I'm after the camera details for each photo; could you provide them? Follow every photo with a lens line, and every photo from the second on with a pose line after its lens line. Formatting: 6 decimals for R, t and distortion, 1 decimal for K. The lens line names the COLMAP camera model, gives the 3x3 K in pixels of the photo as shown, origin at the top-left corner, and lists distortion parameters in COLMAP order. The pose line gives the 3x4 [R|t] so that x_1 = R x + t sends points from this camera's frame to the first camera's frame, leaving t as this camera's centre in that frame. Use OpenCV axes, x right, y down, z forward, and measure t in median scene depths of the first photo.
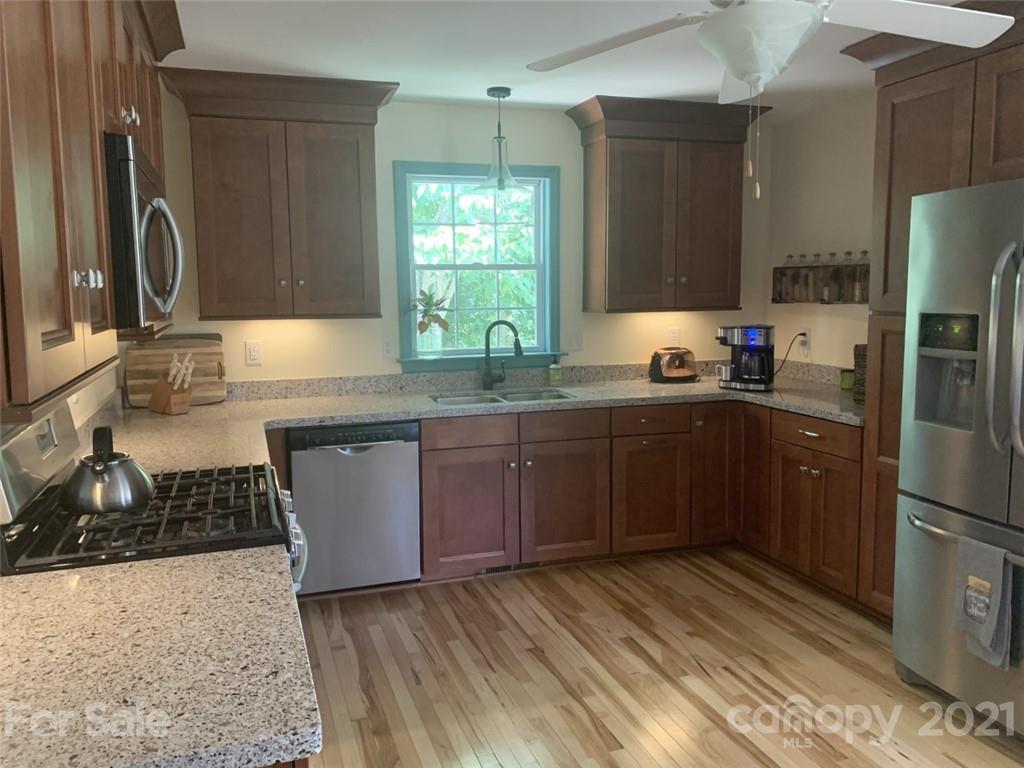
lens RADIAL K [[806.7, 0, 511.7], [0, 806.7, 383.5], [0, 0, 1]] dist [0.049550, -0.046041]
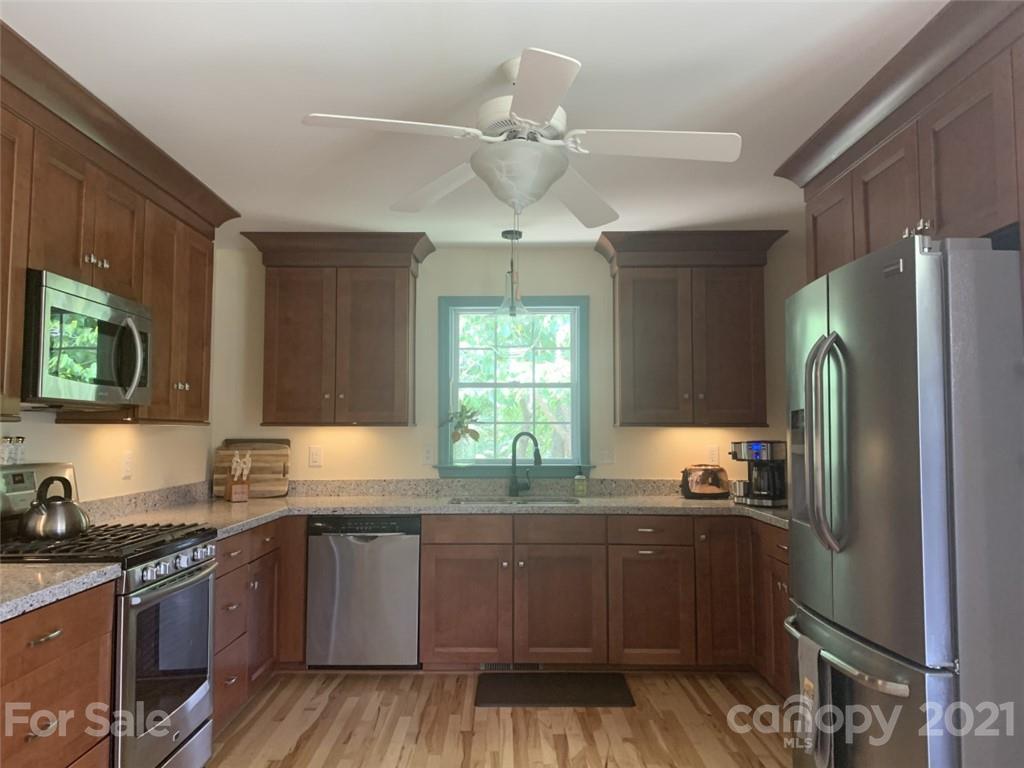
lens RADIAL K [[806.7, 0, 491.5], [0, 806.7, 376.3], [0, 0, 1]] dist [0.049550, -0.046041]
pose [[0.947790, -0.009886, -0.318742, 0.310460], [-0.048832, 0.983232, -0.175700, 0.043606], [0.315134, 0.182092, 0.931414, -0.048999]]
